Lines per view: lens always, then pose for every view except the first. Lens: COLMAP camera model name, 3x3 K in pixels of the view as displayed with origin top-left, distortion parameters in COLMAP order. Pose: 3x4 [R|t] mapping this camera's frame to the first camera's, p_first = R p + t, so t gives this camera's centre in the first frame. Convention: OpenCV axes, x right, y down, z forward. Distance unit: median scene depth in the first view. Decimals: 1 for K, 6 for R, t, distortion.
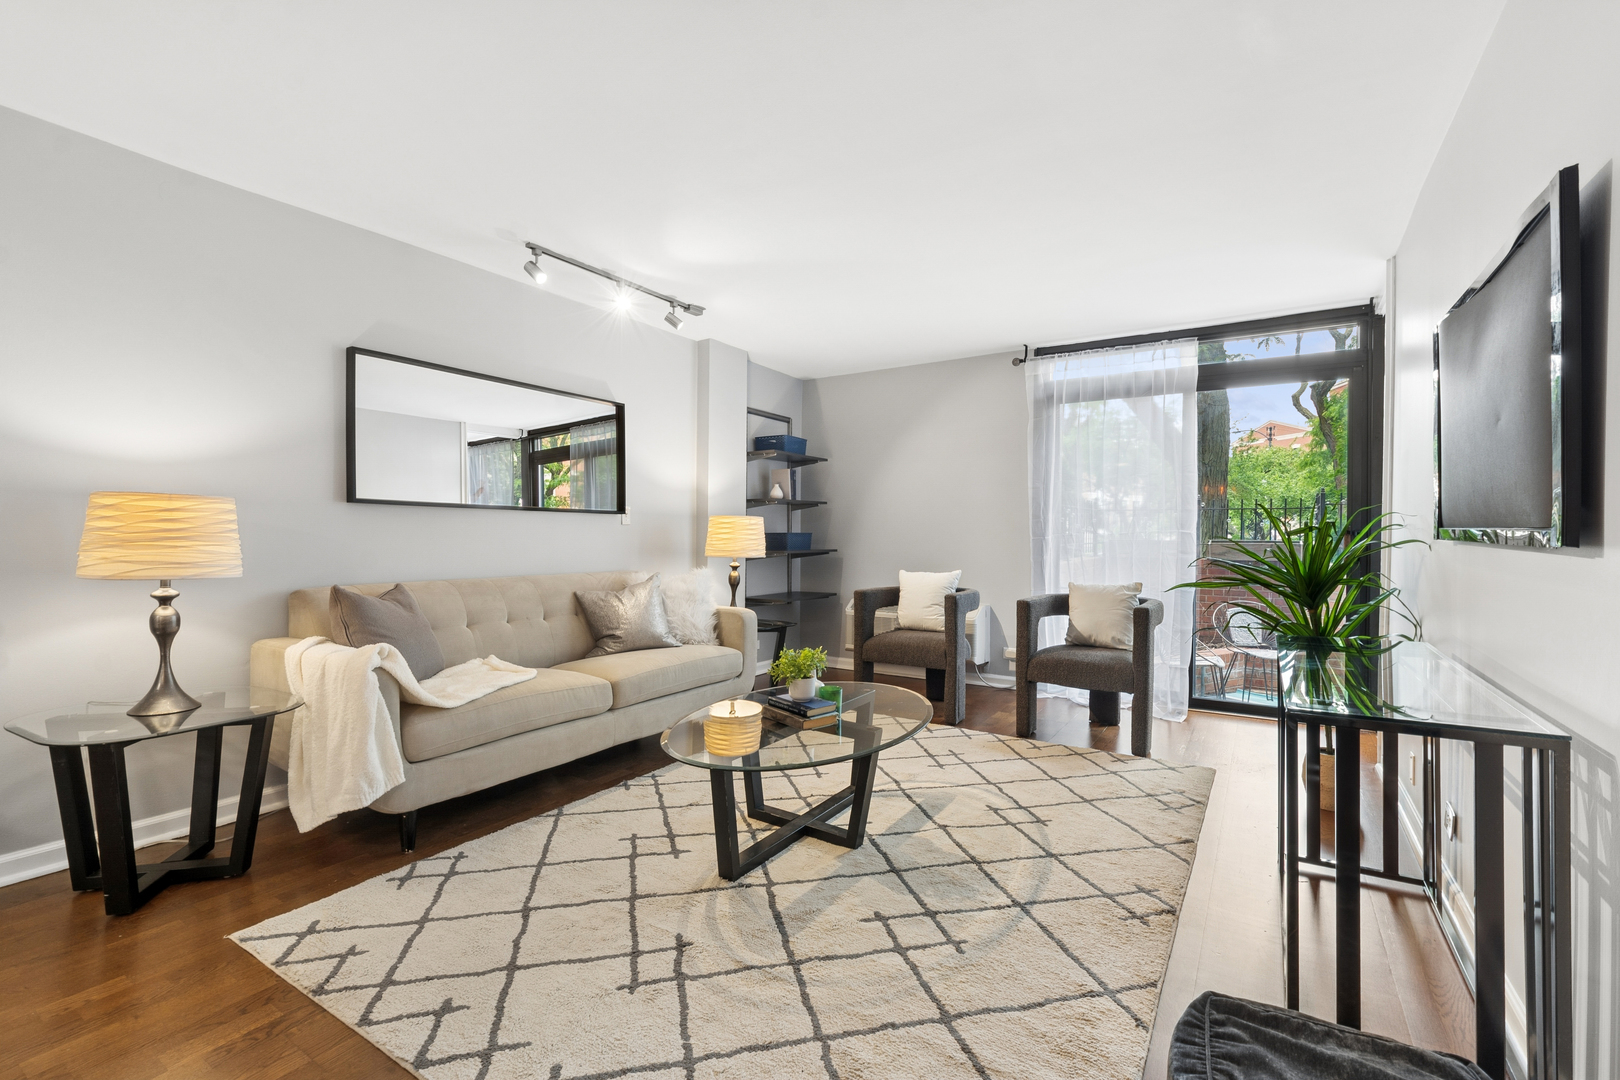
lens RADIAL K [[716.2, 0, 821.3], [0, 716.2, 537.8], [0, 0, 1]] dist [-0.006905, -0.000838]
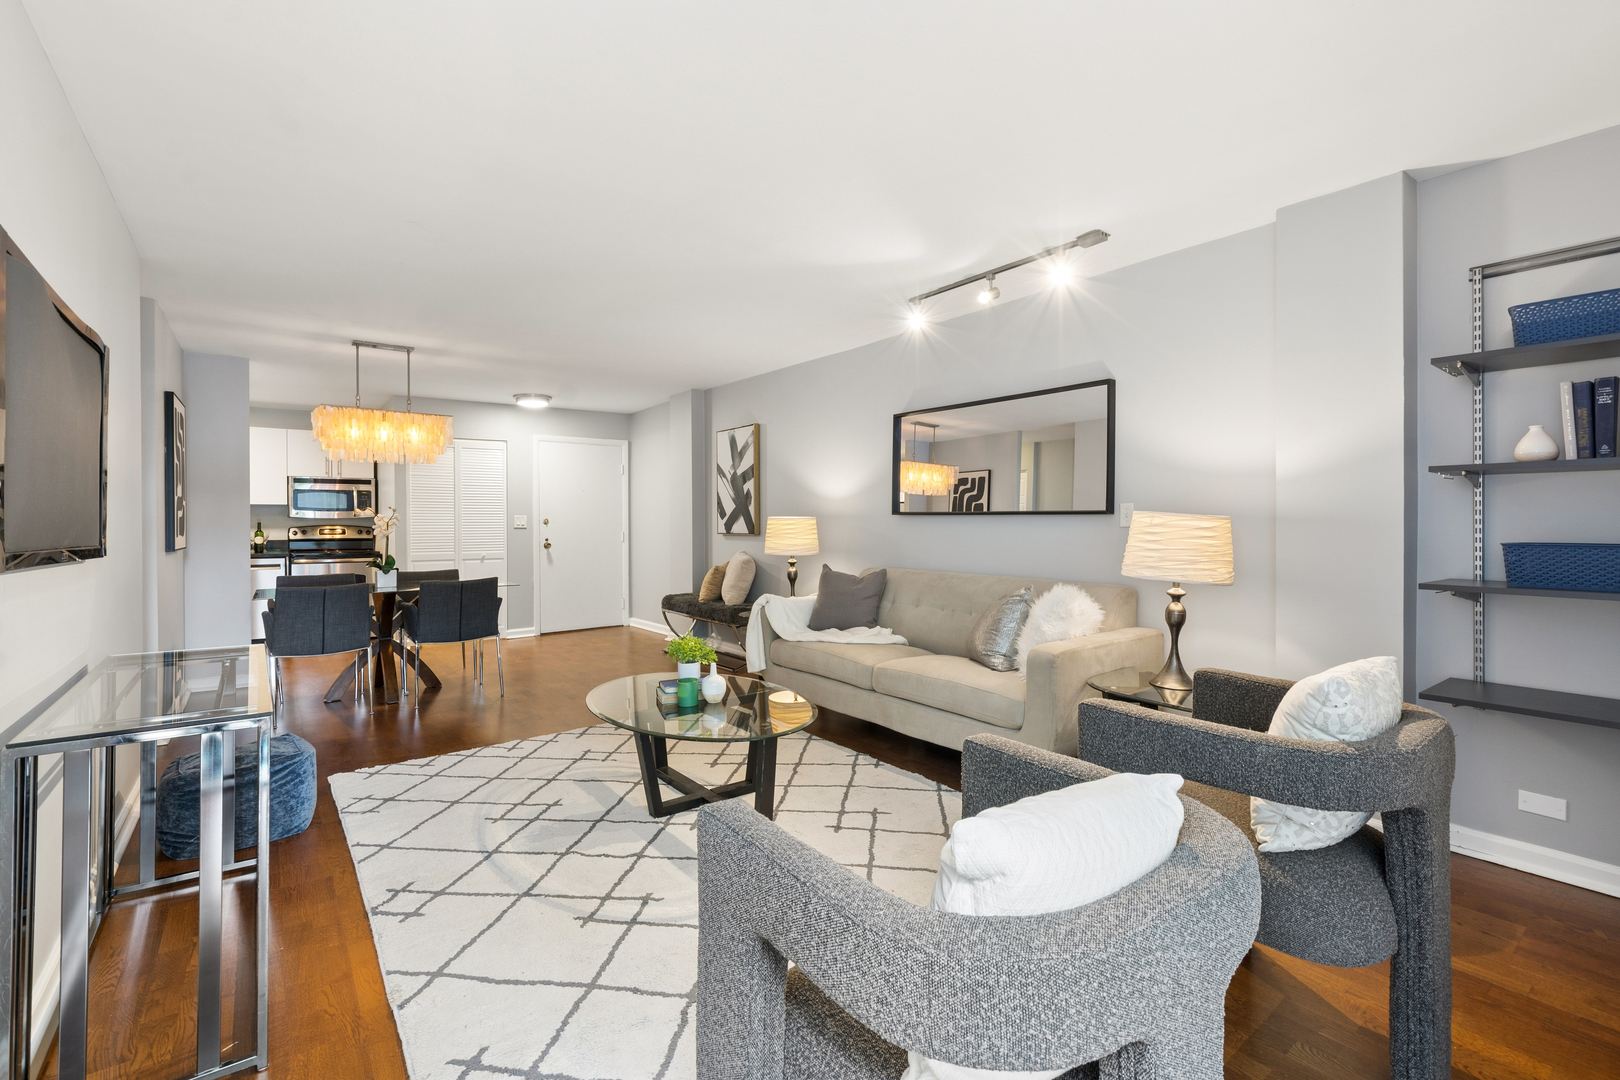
lens RADIAL K [[716.2, 0, 805.2], [0, 716.2, 528.8], [0, 0, 1]] dist [-0.006905, -0.000838]
pose [[-0.354411, 0.006583, -0.935067, 0.856078], [-0.000383, 0.999974, 0.007185, -0.031126], [0.935090, 0.002904, -0.354399, 1.350625]]
